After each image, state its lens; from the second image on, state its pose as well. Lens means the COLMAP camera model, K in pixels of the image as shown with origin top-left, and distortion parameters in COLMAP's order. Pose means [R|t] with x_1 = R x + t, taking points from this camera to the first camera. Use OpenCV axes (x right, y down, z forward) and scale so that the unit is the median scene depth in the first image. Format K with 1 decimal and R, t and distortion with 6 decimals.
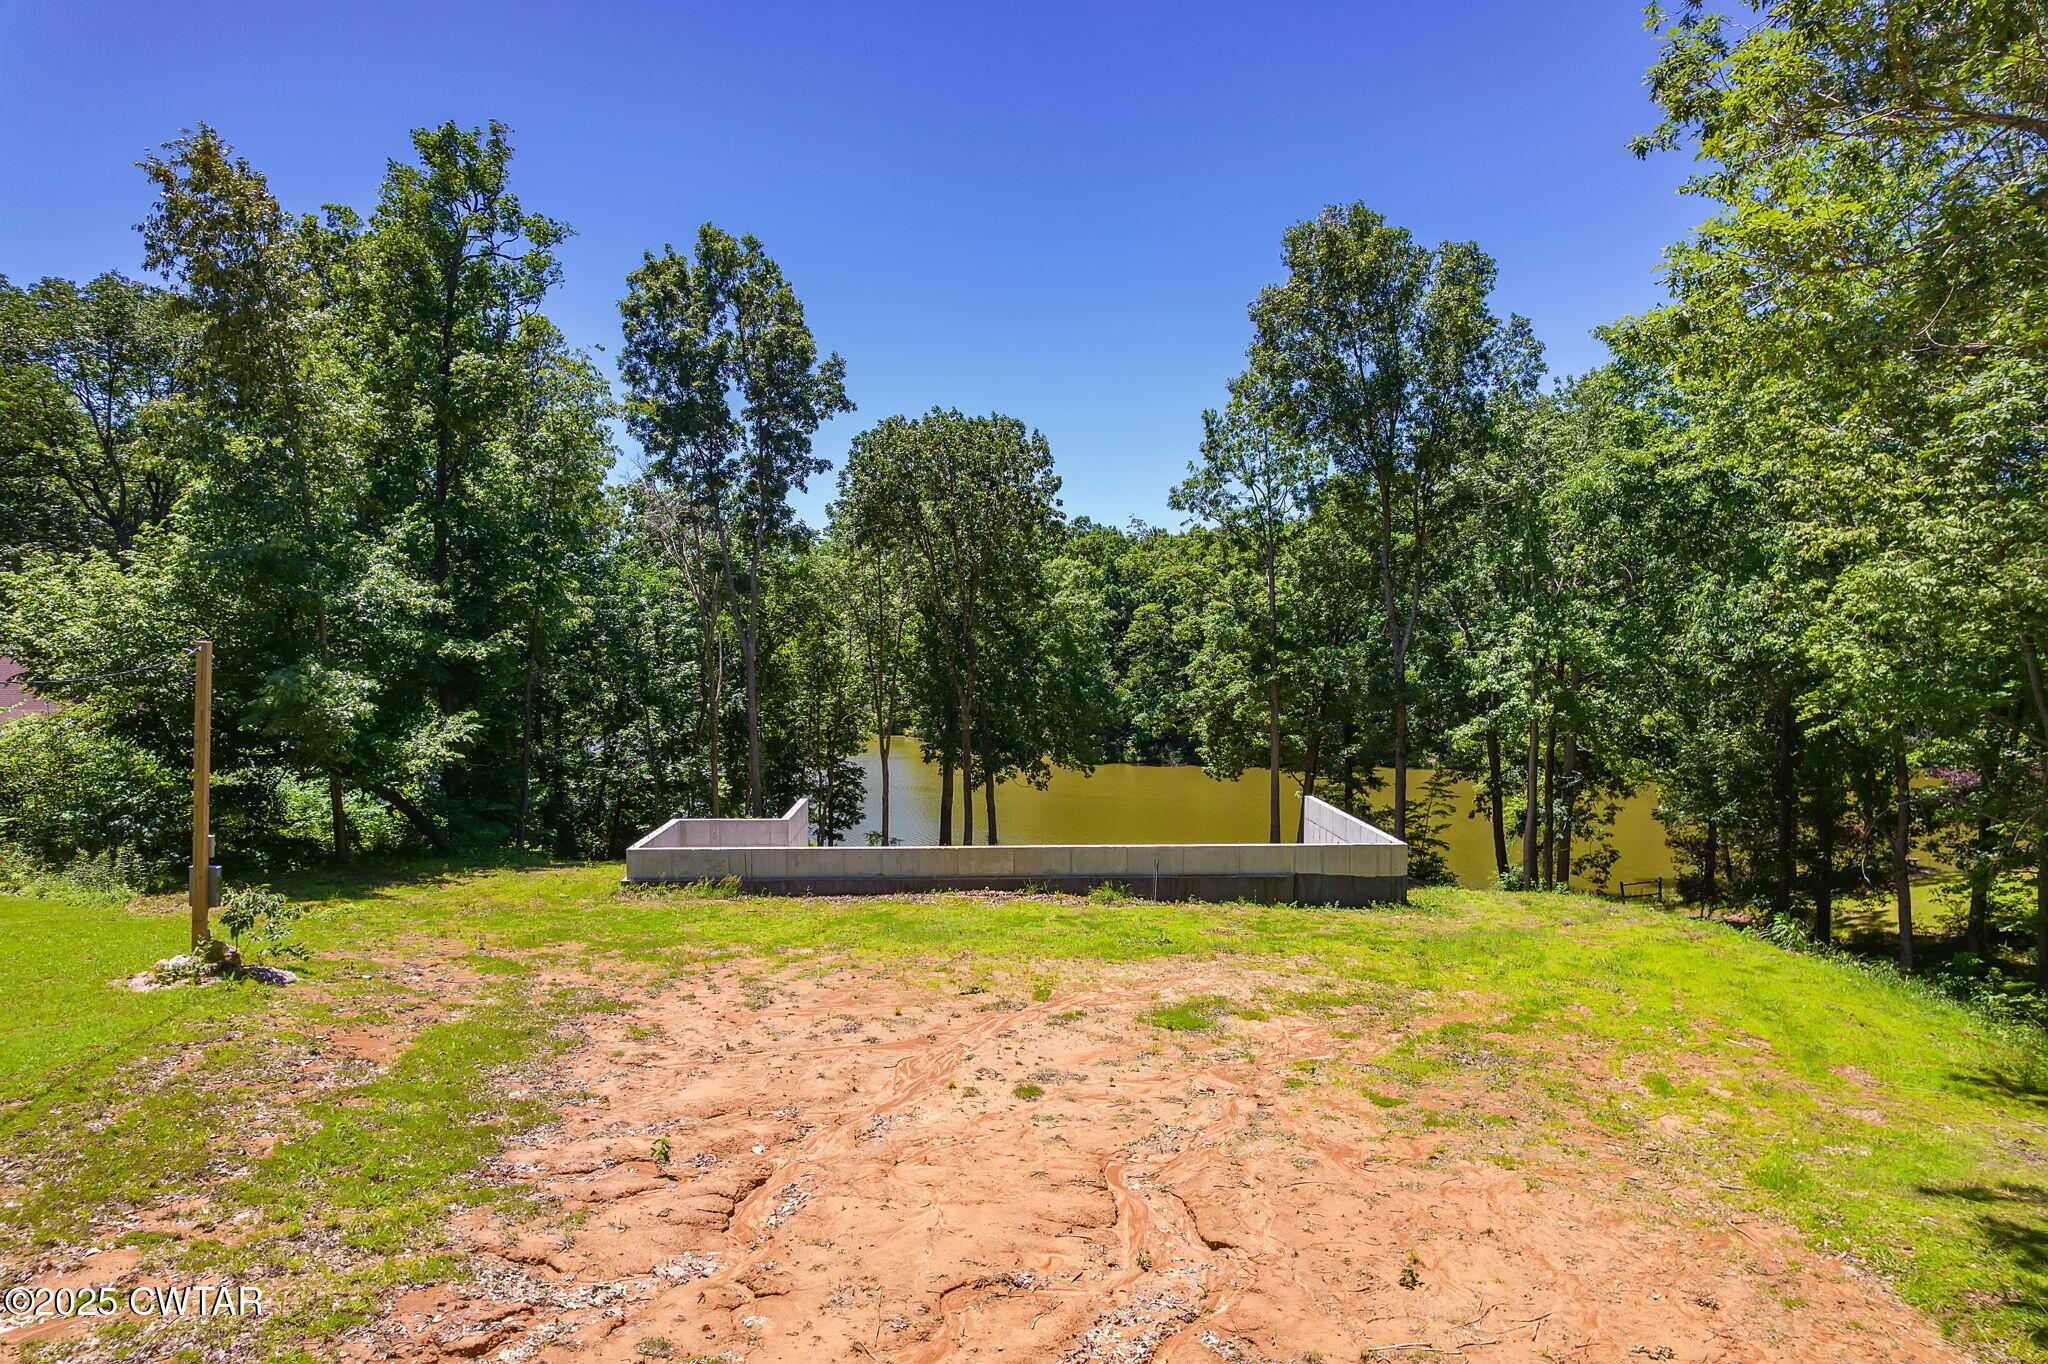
lens RADIAL K [[1306.1, 0, 1026.7], [0, 1306.1, 727.5], [0, 0, 1]] dist [-0.073148, 0.061033]
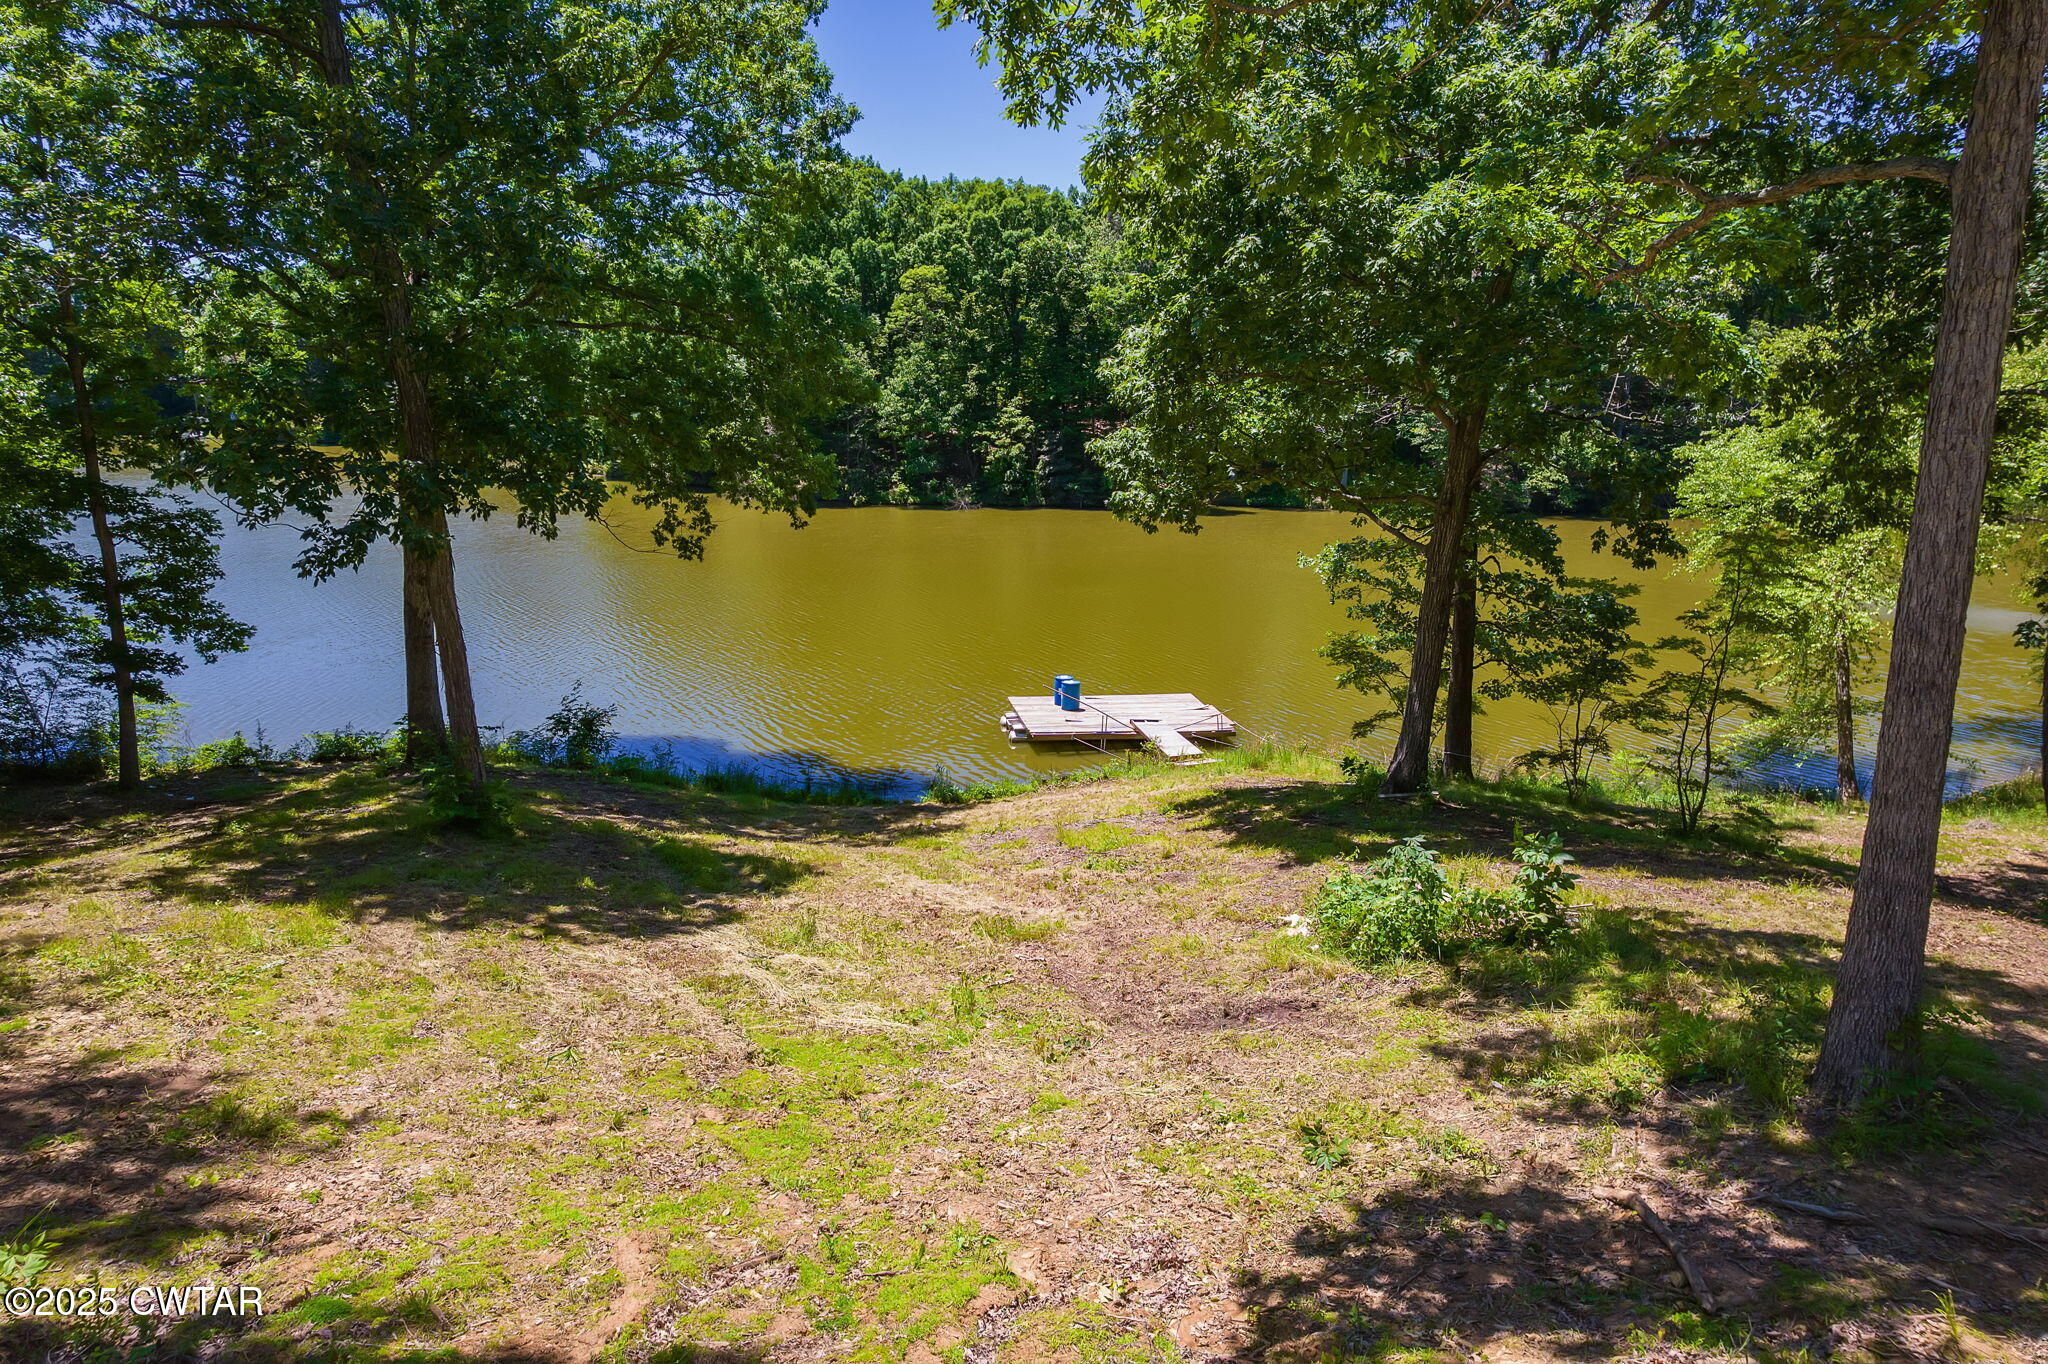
lens RADIAL K [[1306.1, 0, 1026.7], [0, 1306.1, 727.5], [0, 0, 1]] dist [-0.073148, 0.061033]
pose [[0.984843, -0.036803, 0.169500, 0.096456], [0.004075, 0.981870, 0.189513, 0.049964], [-0.173402, -0.185950, 0.967137, 1.222380]]
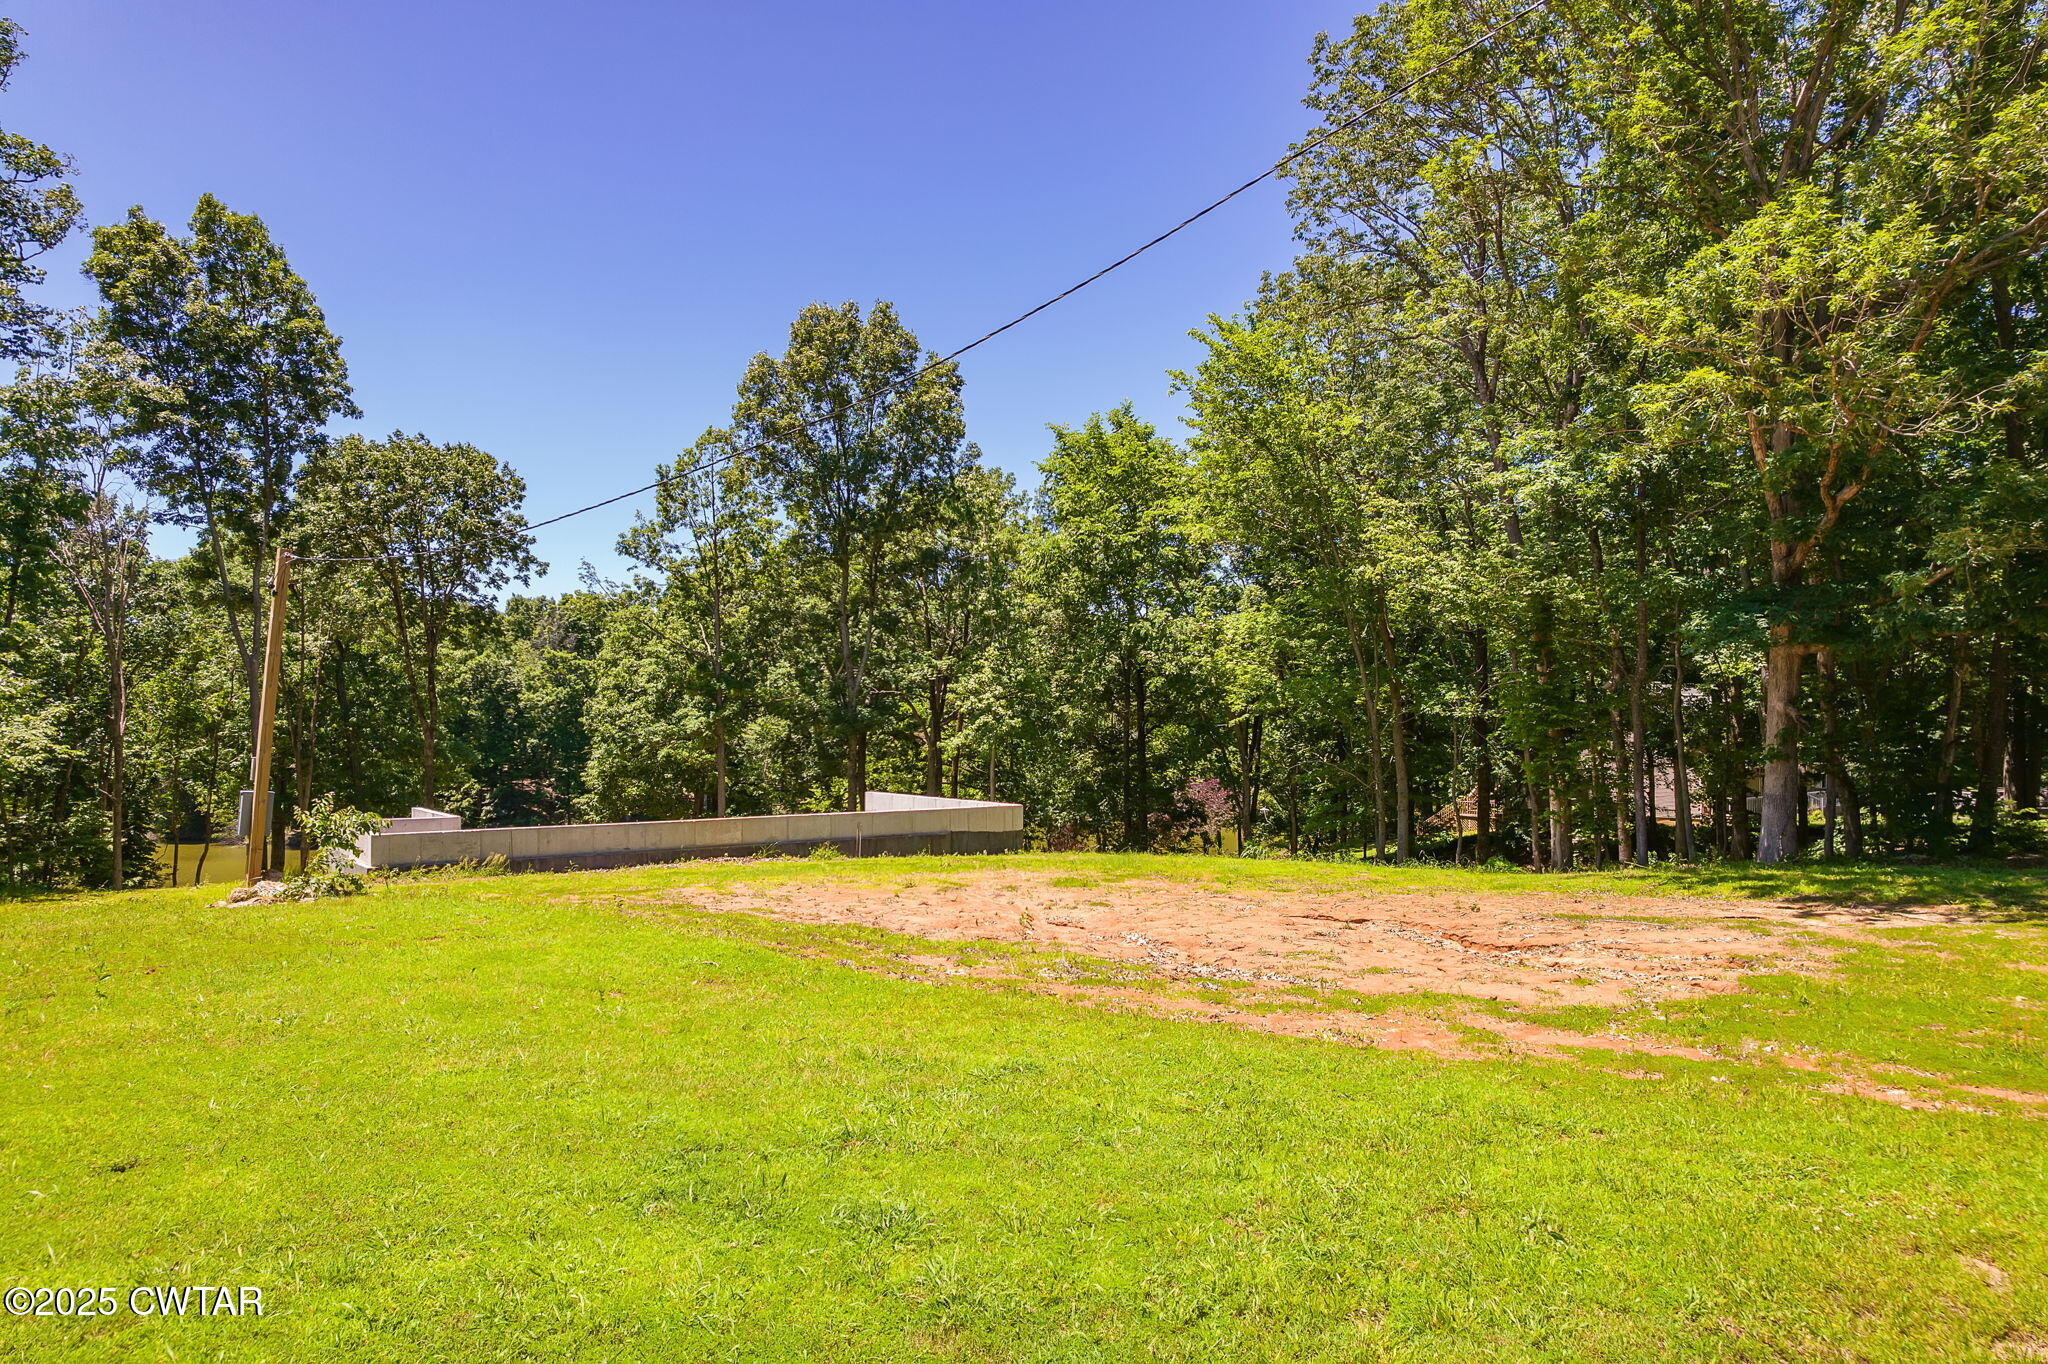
lens RADIAL K [[1306.1, 0, 1026.7], [0, 1306.1, 727.5], [0, 0, 1]] dist [-0.073148, 0.061033]
pose [[0.808154, -0.000869, 0.588970, -0.336218], [0.042959, 0.997422, -0.057475, 0.063600], [-0.587402, 0.071750, 0.806108, -0.037028]]
